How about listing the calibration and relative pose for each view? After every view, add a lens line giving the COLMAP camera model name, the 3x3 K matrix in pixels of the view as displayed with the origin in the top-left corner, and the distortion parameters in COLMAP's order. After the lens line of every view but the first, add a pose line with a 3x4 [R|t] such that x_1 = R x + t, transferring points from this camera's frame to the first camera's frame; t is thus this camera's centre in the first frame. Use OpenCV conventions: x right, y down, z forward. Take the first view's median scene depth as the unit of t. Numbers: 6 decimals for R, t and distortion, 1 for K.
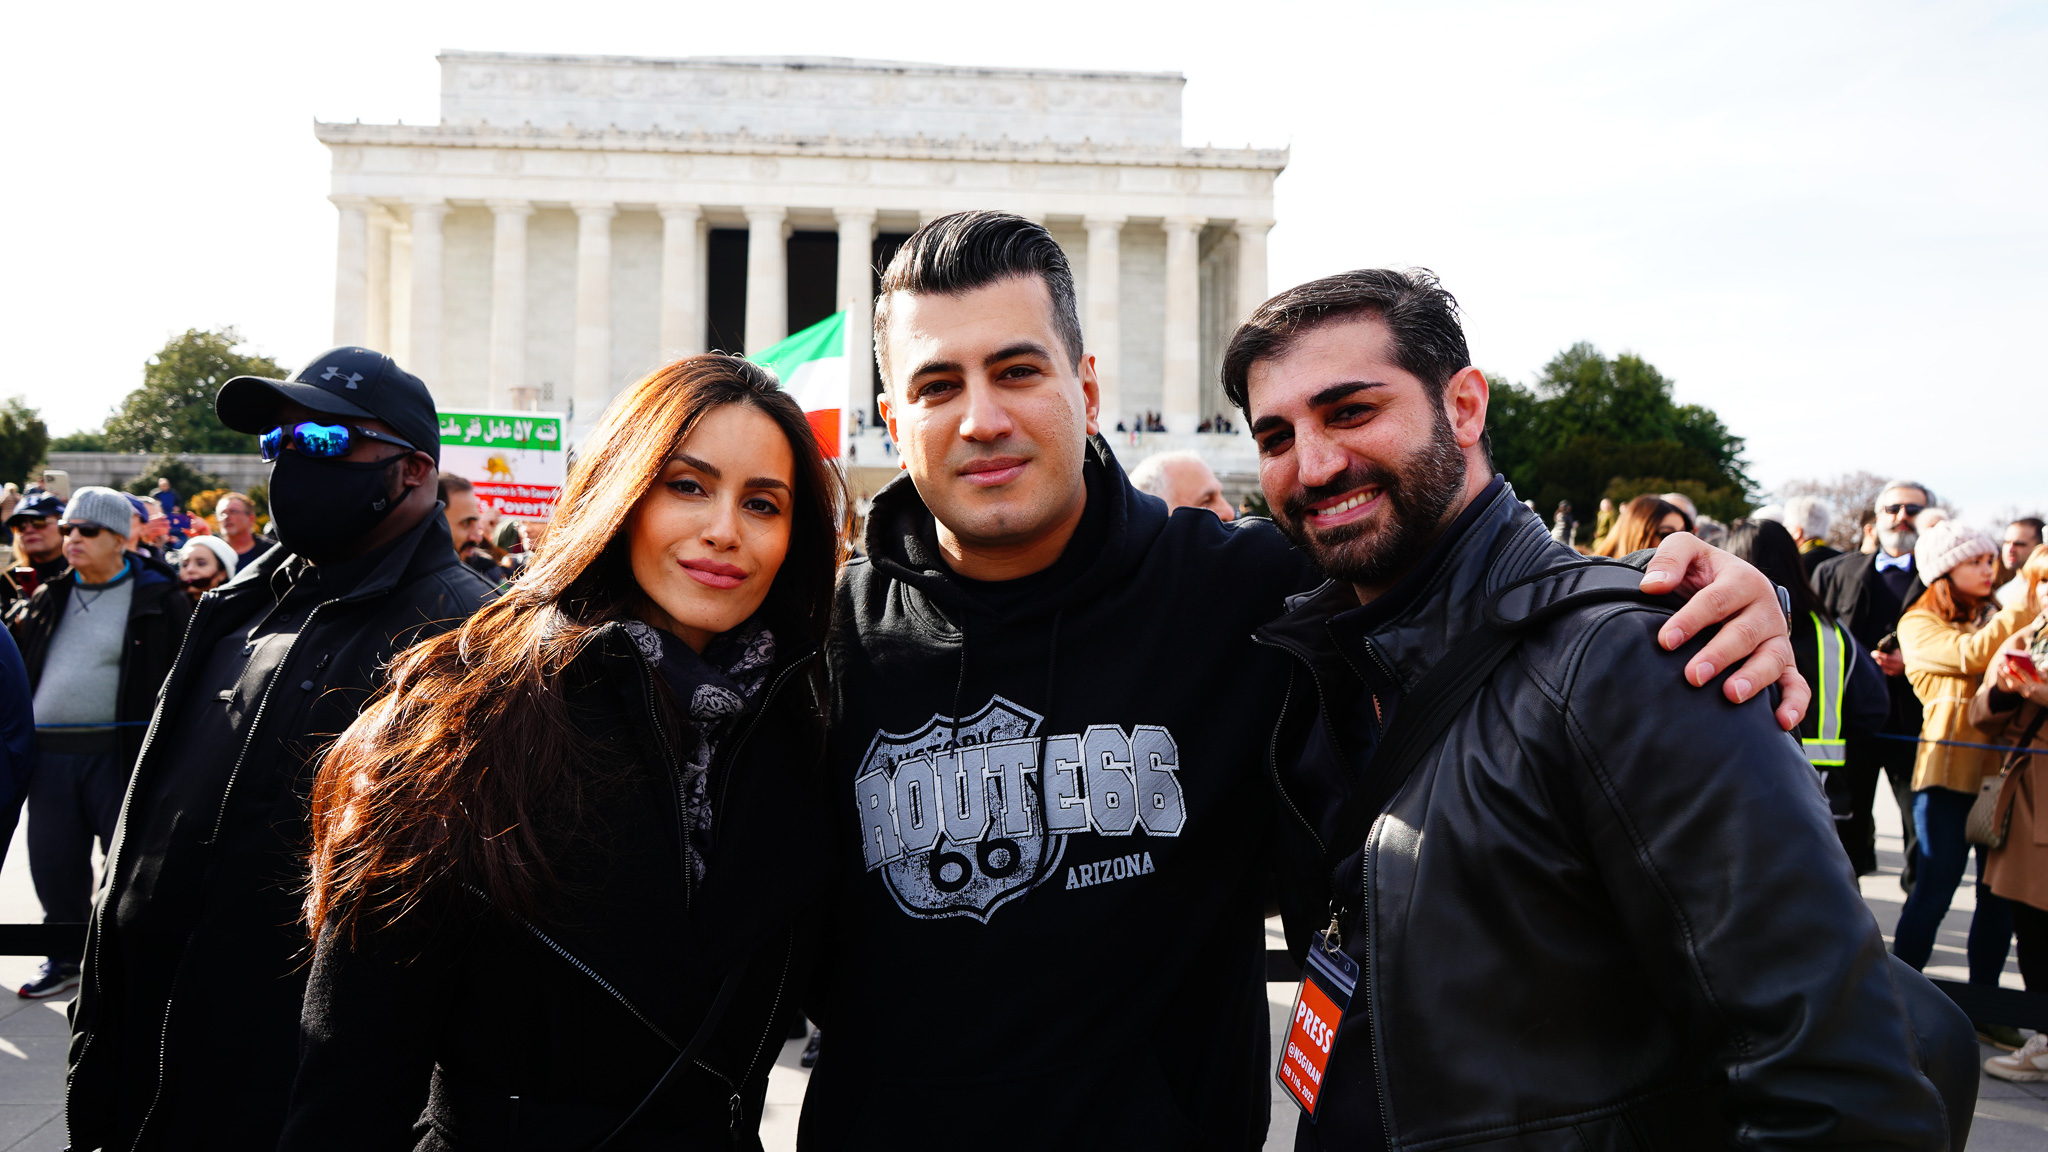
lens RADIAL K [[1652.6, 0, 1024.0], [0, 1652.6, 576.0], [0, 0, 1]] dist [-0.019695, 0.006099]
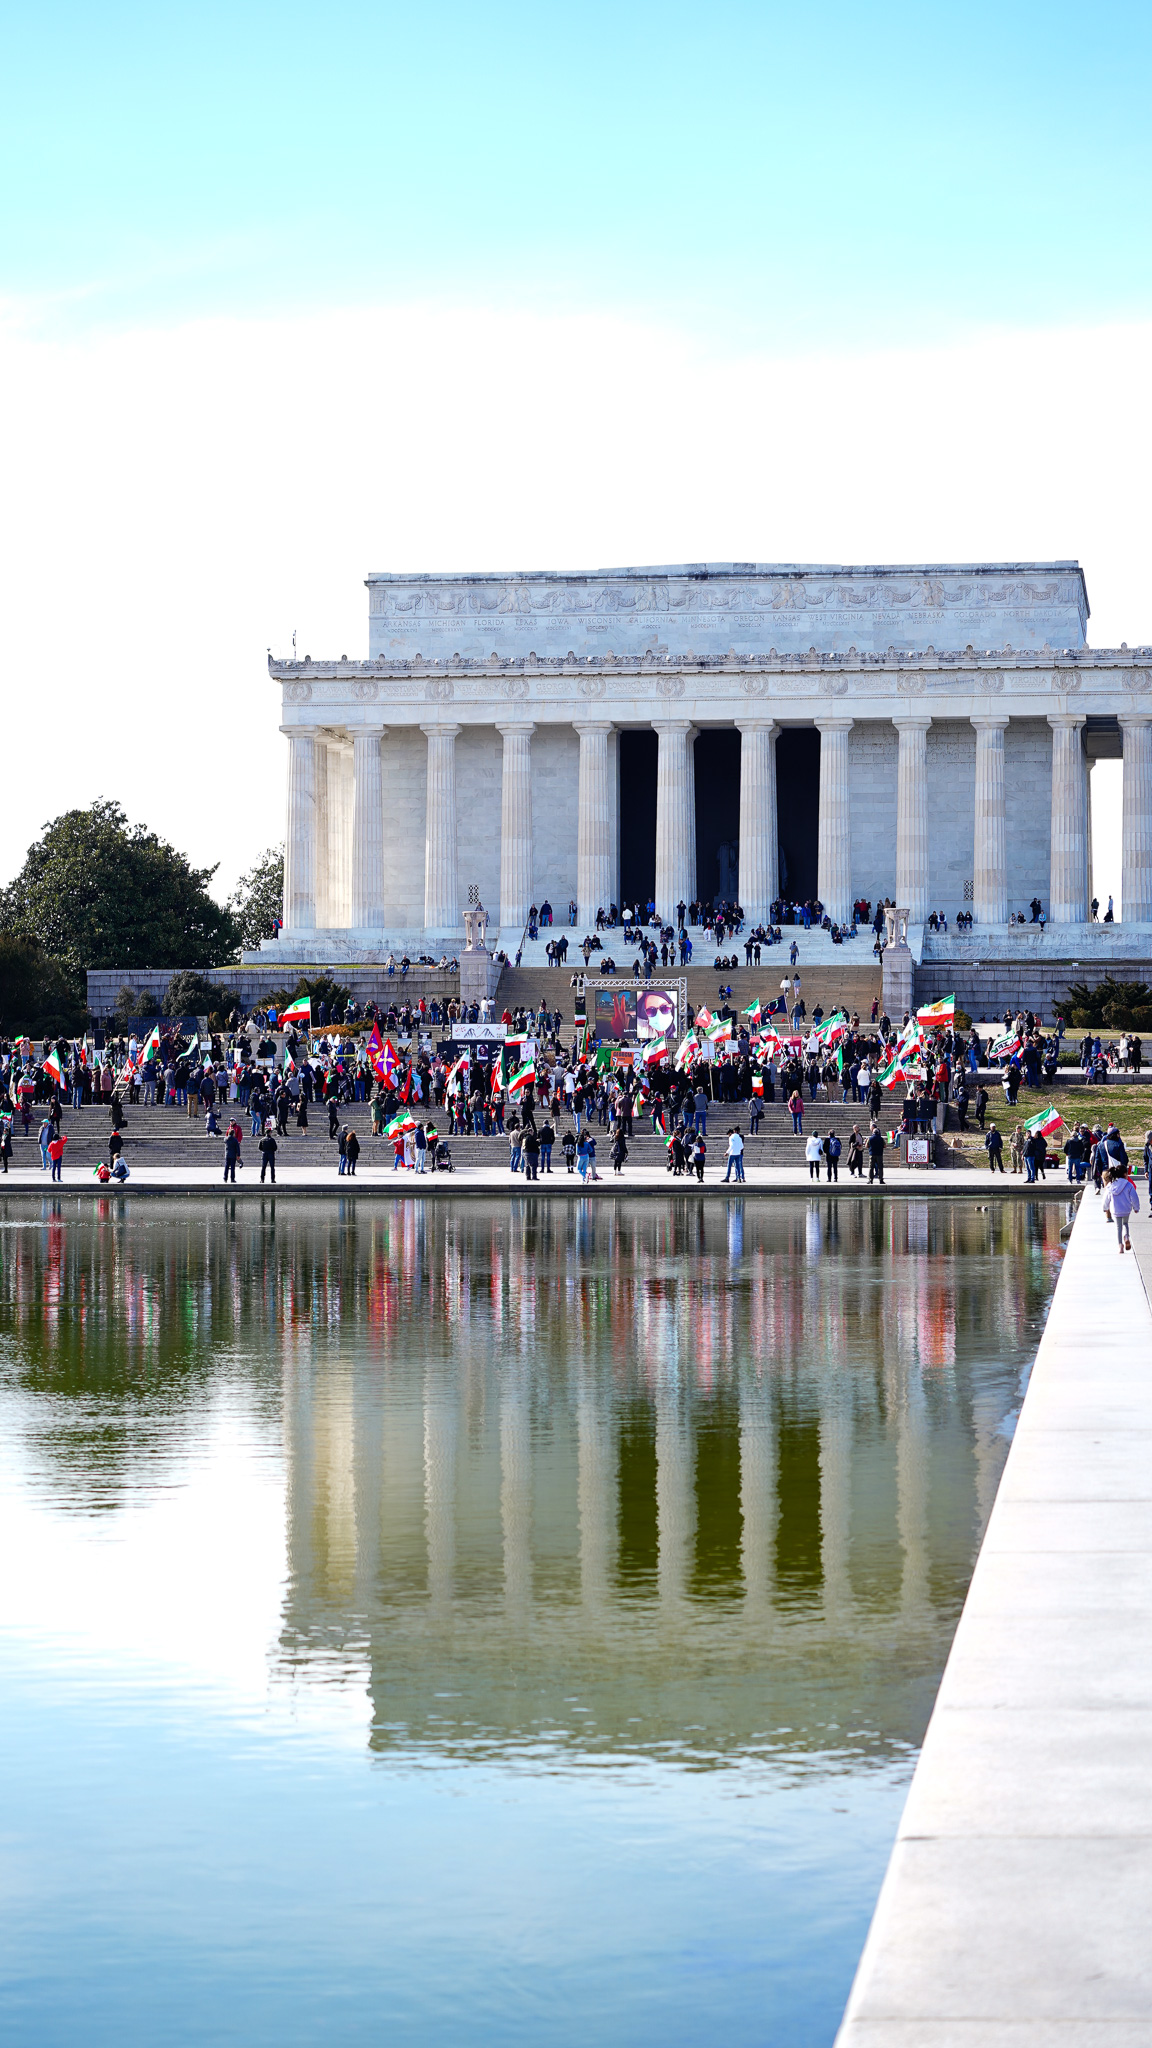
lens RADIAL K [[4408.4, 0, 576.0], [0, 4408.4, 1024.0], [0, 0, 1]] dist [-0.206015, 0.065440]
pose [[0.978825, -0.018379, -0.203870, 0.360253], [0.014978, 0.999722, -0.018213, 0.024861], [0.204148, 0.014774, 0.978829, -1.801574]]
